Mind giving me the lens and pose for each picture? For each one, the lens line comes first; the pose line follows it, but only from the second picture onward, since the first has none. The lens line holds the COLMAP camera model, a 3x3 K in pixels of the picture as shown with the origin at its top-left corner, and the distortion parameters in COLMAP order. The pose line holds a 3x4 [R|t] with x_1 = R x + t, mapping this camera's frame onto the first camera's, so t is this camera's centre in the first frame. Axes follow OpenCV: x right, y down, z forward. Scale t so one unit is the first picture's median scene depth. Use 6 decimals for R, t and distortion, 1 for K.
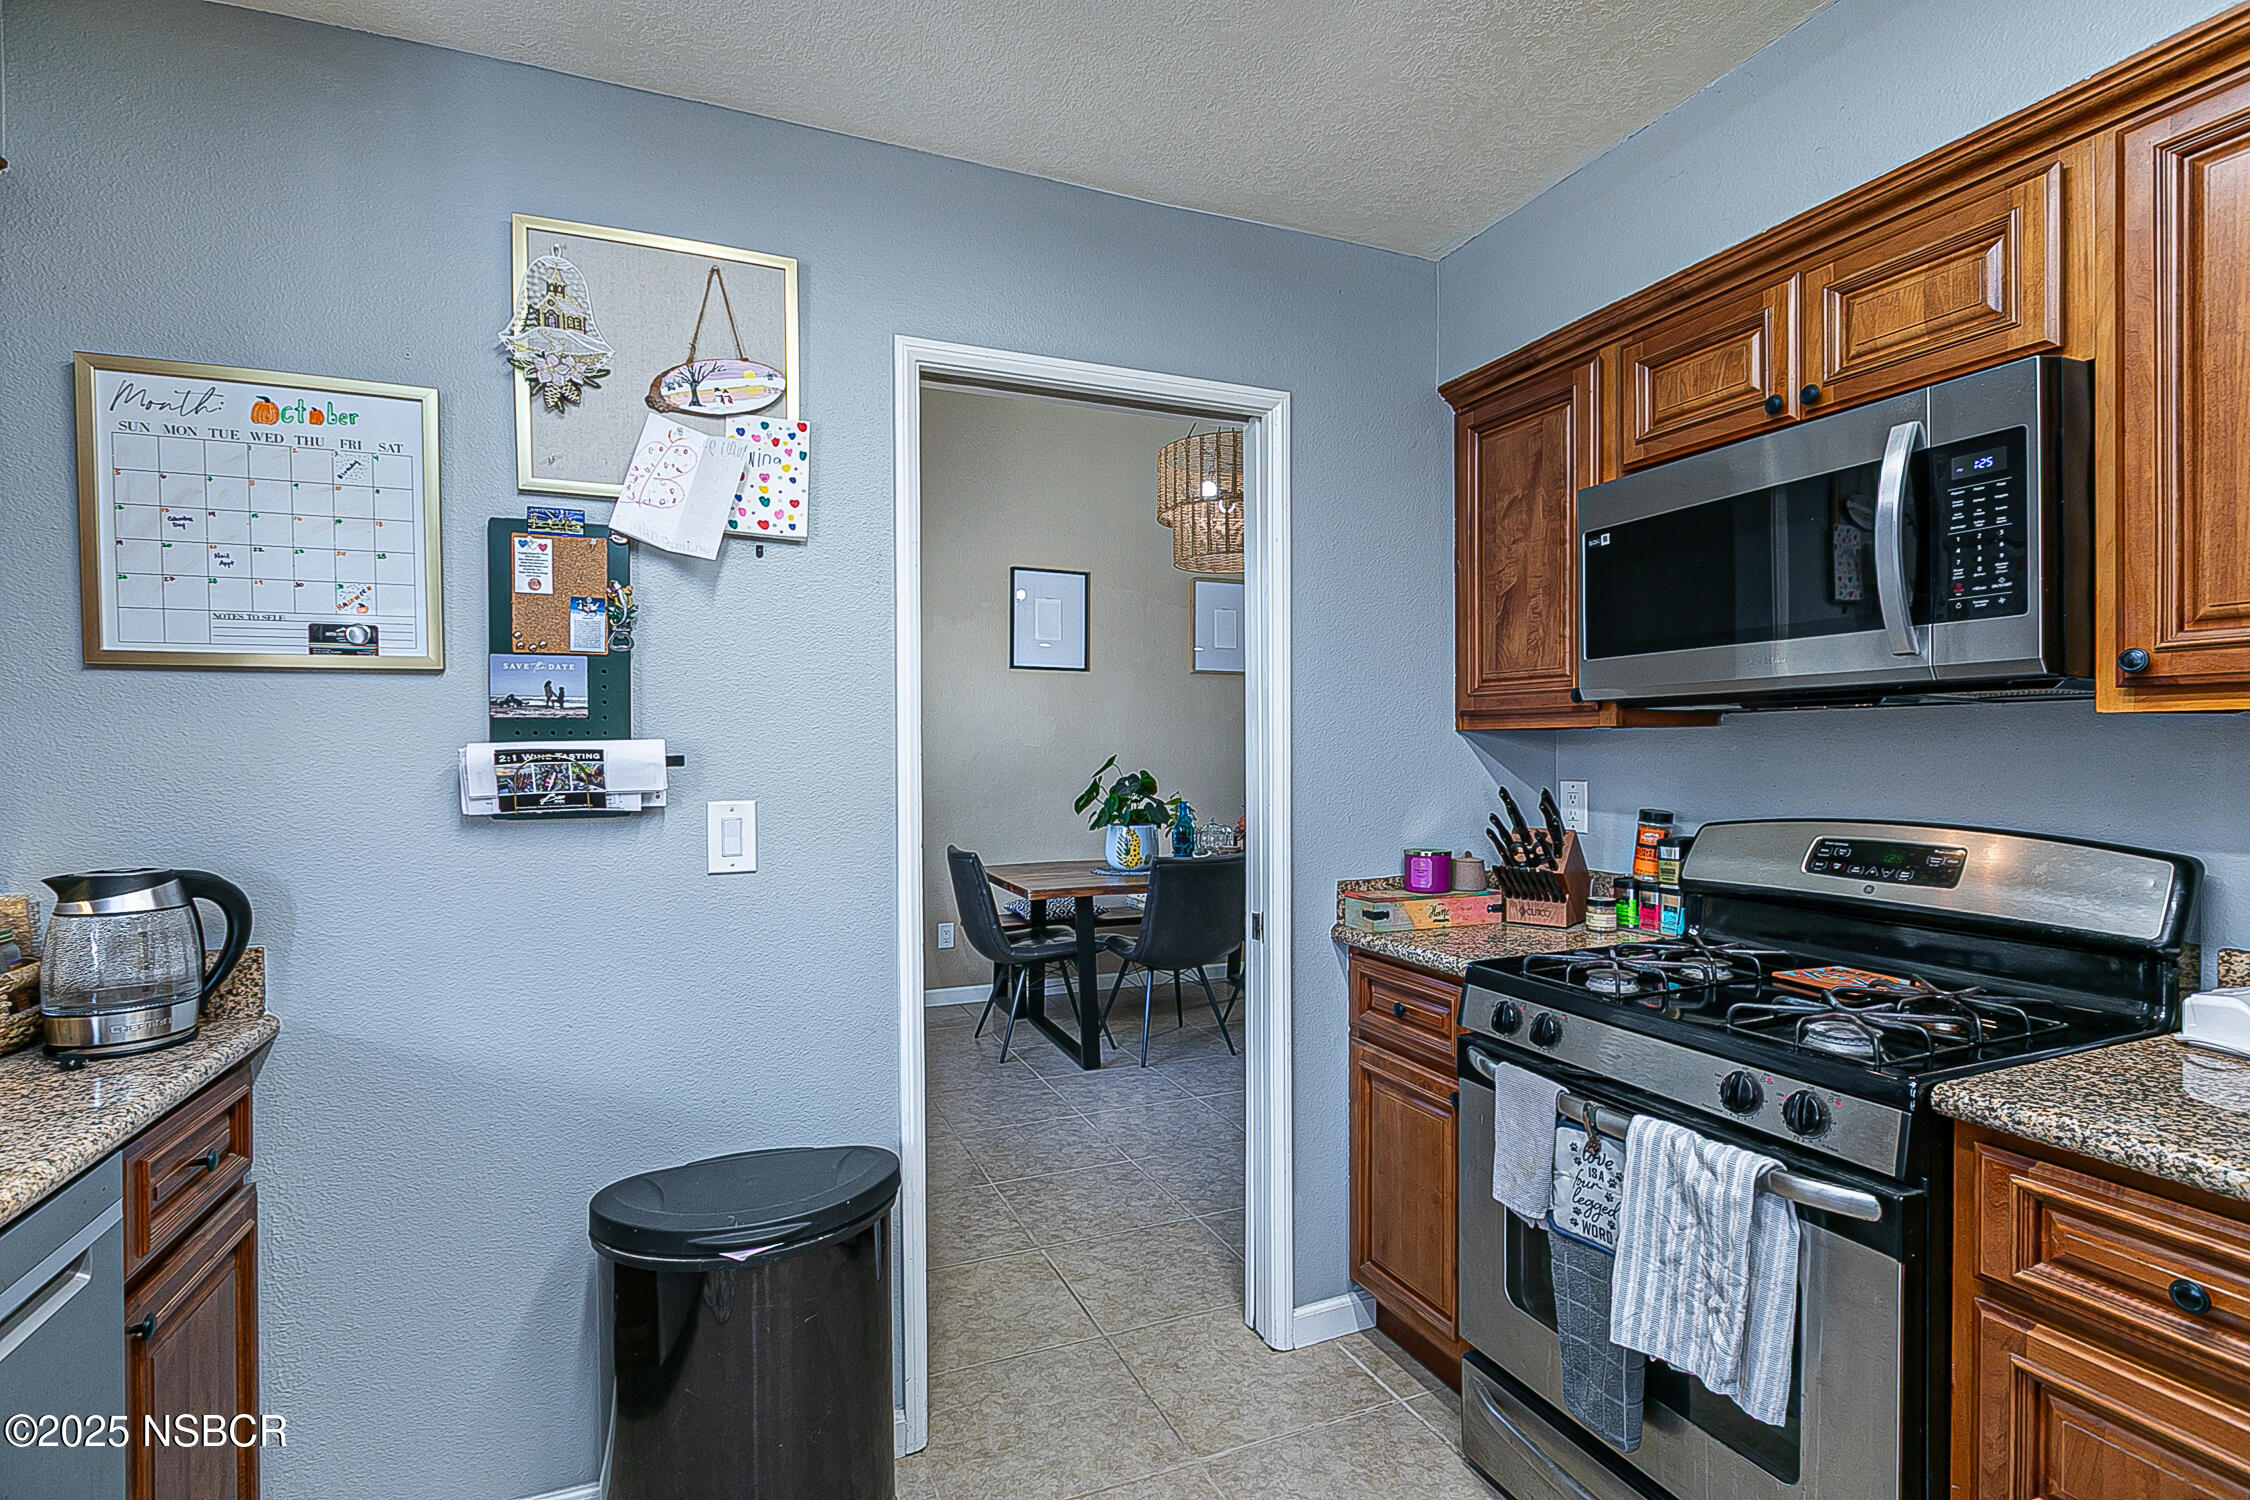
lens RADIAL K [[1046.1, 0, 1112.1], [0, 1046.1, 755.0], [0, 0, 1]] dist [0.000016, -0.002171]
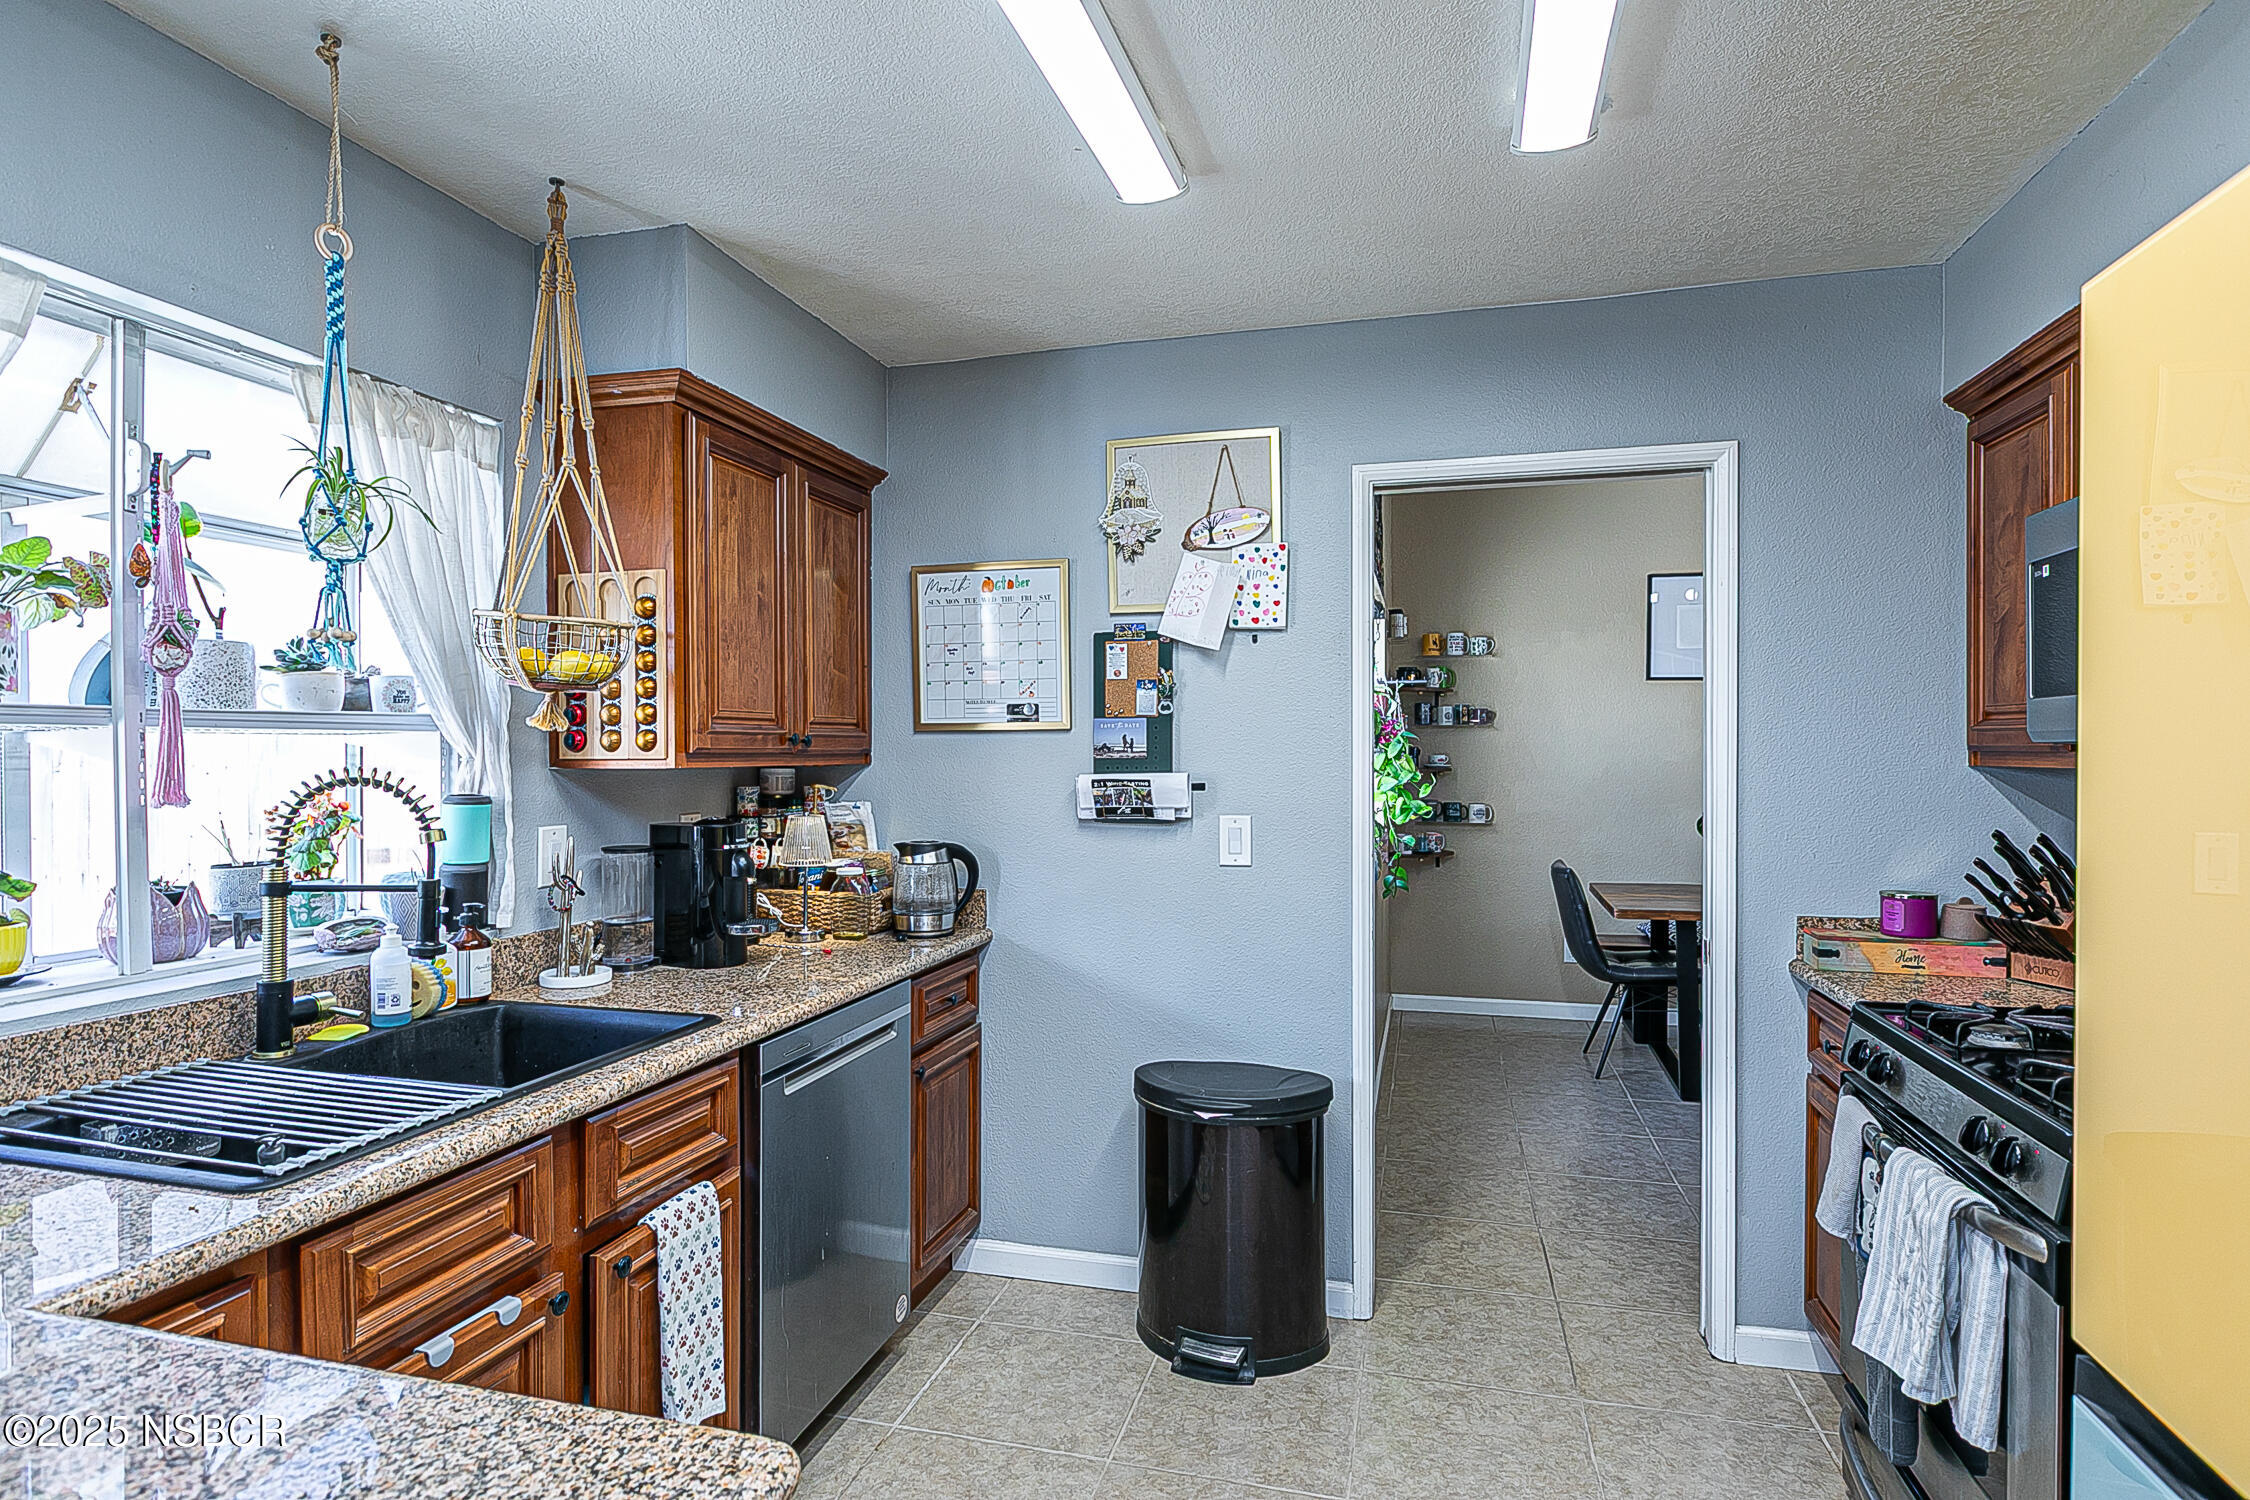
lens RADIAL K [[1131.6, 0, 1148.0], [0, 1131.6, 751.4], [0, 0, 1]] dist [0.002937, -0.000463]
pose [[0.800130, 0.005057, -0.599806, 0.504938], [-0.006198, 0.999981, 0.000164, -0.046239], [0.599795, 0.003586, 0.800146, -0.333088]]
